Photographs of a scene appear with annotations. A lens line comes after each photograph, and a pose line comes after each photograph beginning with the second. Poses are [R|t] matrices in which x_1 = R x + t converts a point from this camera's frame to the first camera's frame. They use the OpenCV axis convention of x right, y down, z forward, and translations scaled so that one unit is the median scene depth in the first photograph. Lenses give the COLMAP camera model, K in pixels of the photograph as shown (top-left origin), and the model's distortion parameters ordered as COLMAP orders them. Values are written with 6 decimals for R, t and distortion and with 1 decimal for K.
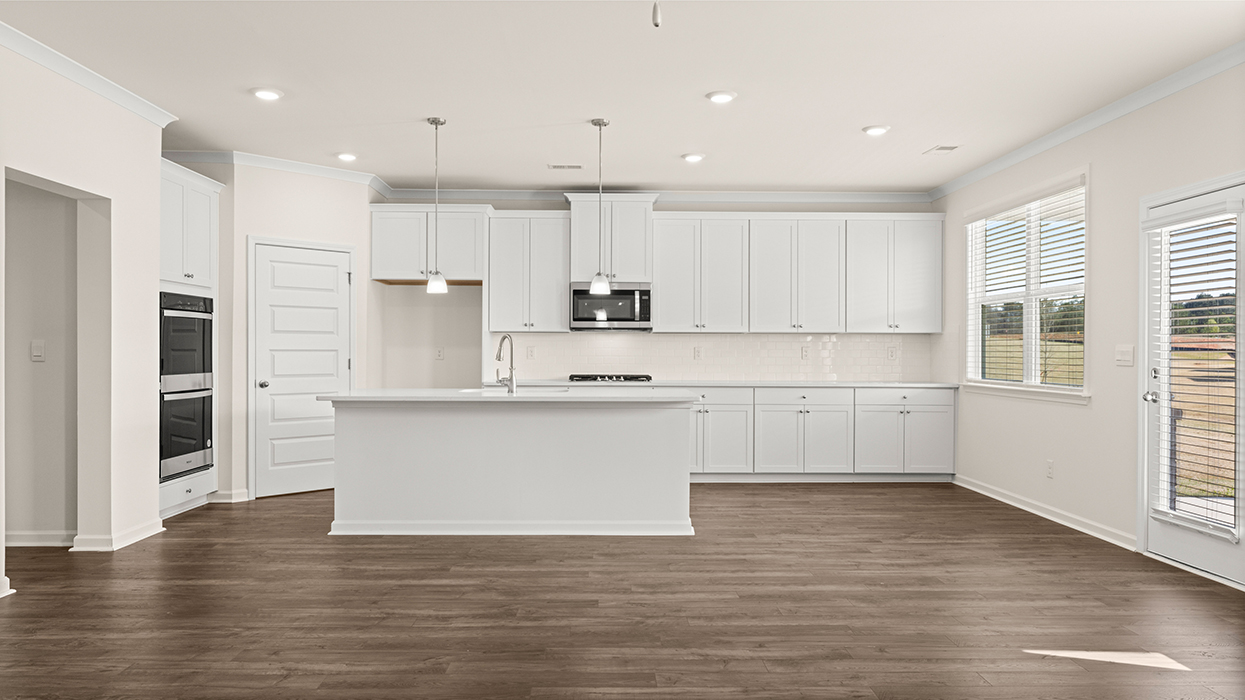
lens RADIAL K [[849.0, 0, 622.5], [0, 849.0, 350.0], [0, 0, 1]] dist [0.004008, 0.001515]
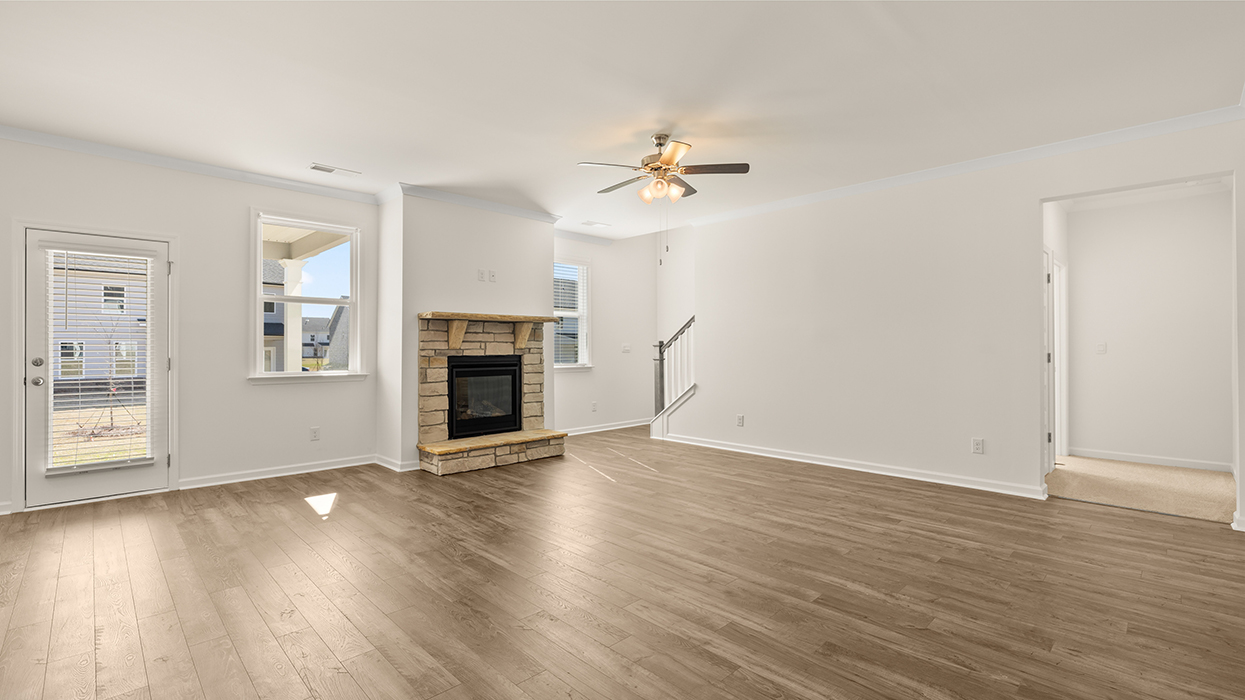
lens RADIAL K [[534.9, 0, 622.5], [0, 534.9, 350.0], [0, 0, 1]] dist [-0.003009, -0.000313]
pose [[-0.678636, -0.007936, 0.734432, -0.344311], [-0.005067, 0.999968, 0.006124, 0.000342], [-0.734457, 0.000435, -0.678655, 0.584324]]
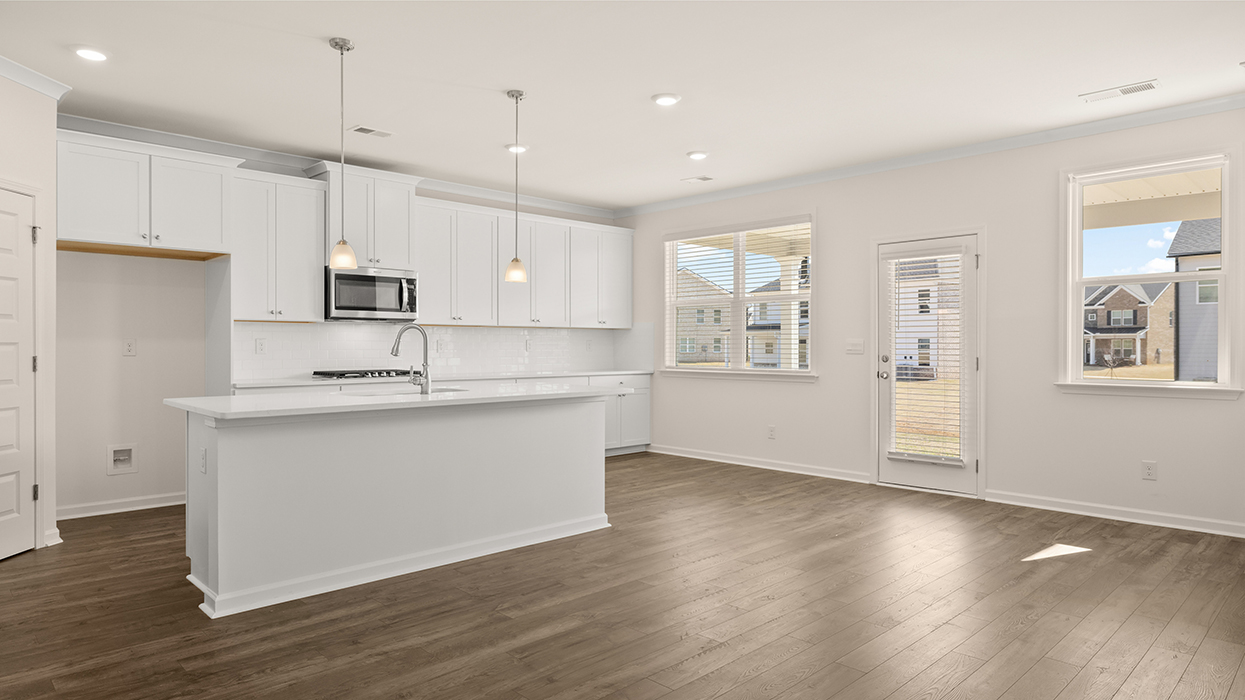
lens RADIAL K [[731.1, 0, 622.5], [0, 731.1, 350.0], [0, 0, 1]] dist [-0.003783, -0.000501]
pose [[0.731948, -0.007025, 0.681324, -0.357808], [0.000436, 0.999951, 0.009842, 0.000067], [-0.681360, -0.006906, 0.731916, 0.256126]]
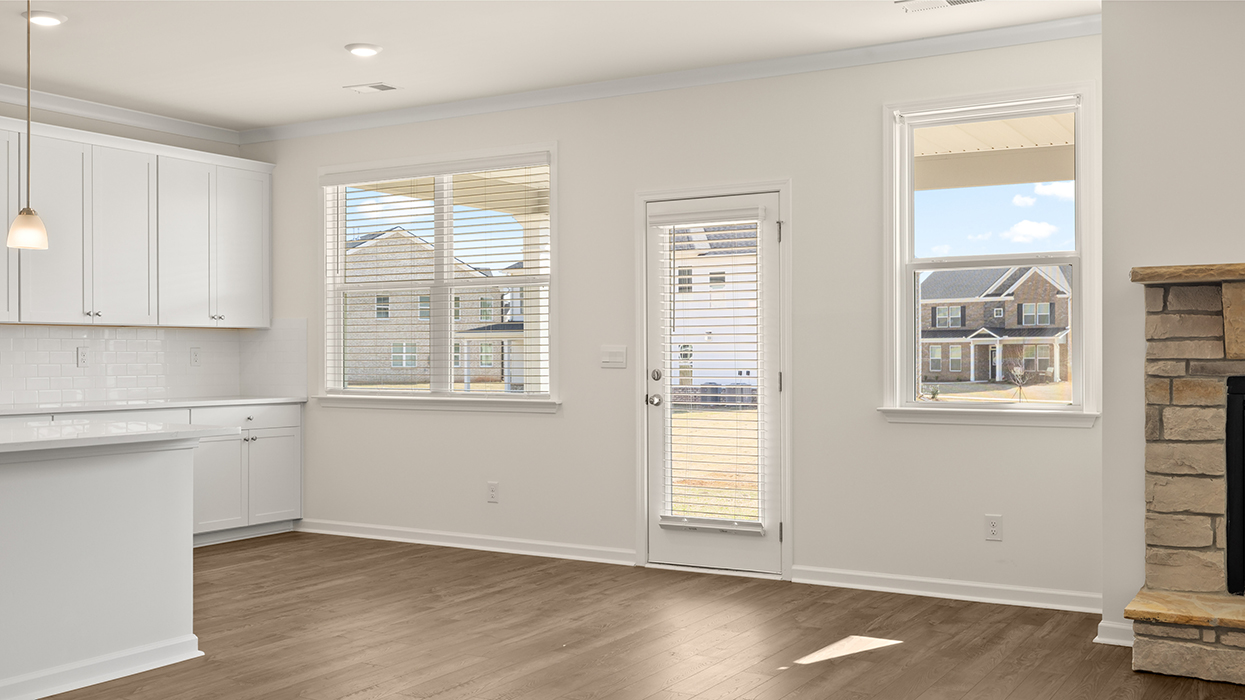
lens RADIAL K [[1204.6, 0, 622.5], [0, 1204.6, 350.0], [0, 0, 1]] dist [-0.002850, -0.004369]
pose [[0.530138, -0.000774, 0.847911, -0.353338], [0.002130, 0.999998, -0.000419, -0.000209], [-0.847909, 0.002028, 0.530138, 0.204322]]
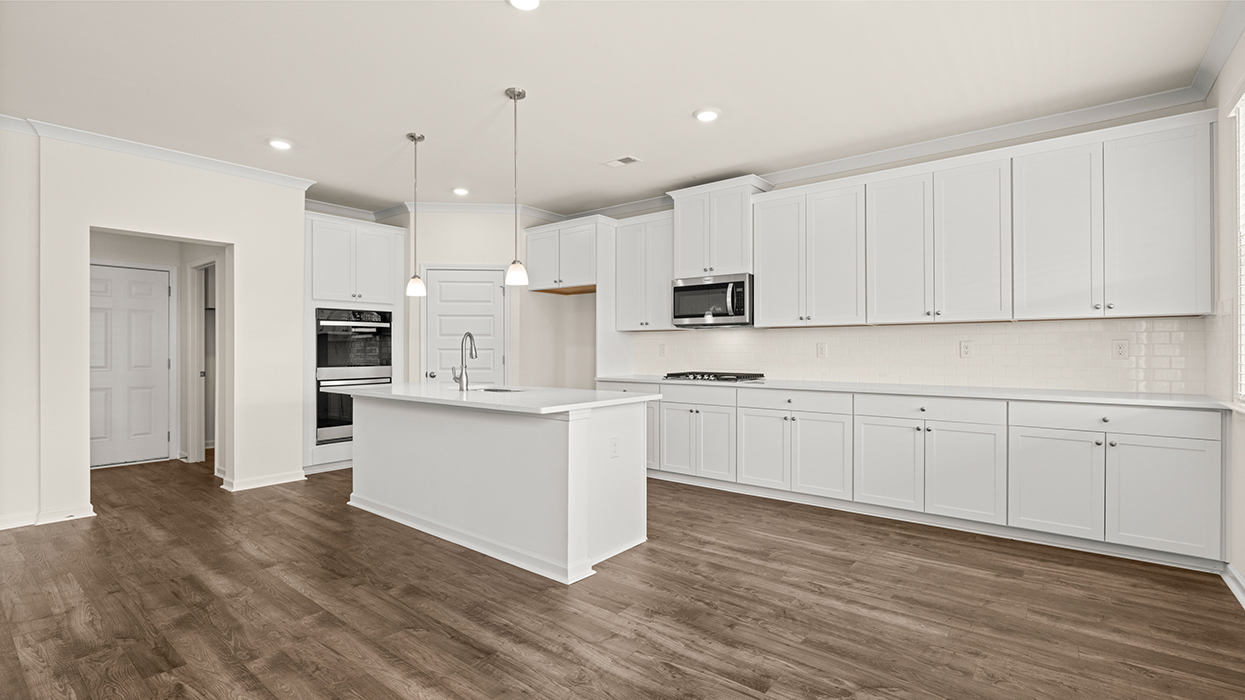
lens RADIAL K [[564.1, 0, 622.5], [0, 564.1, 350.0], [0, 0, 1]] dist [-0.002116, -0.000257]
pose [[0.763143, -0.004378, -0.646215, 0.329187], [0.005935, 0.999982, 0.000234, 0.002545], [0.646203, -0.004014, 0.763155, 0.460528]]
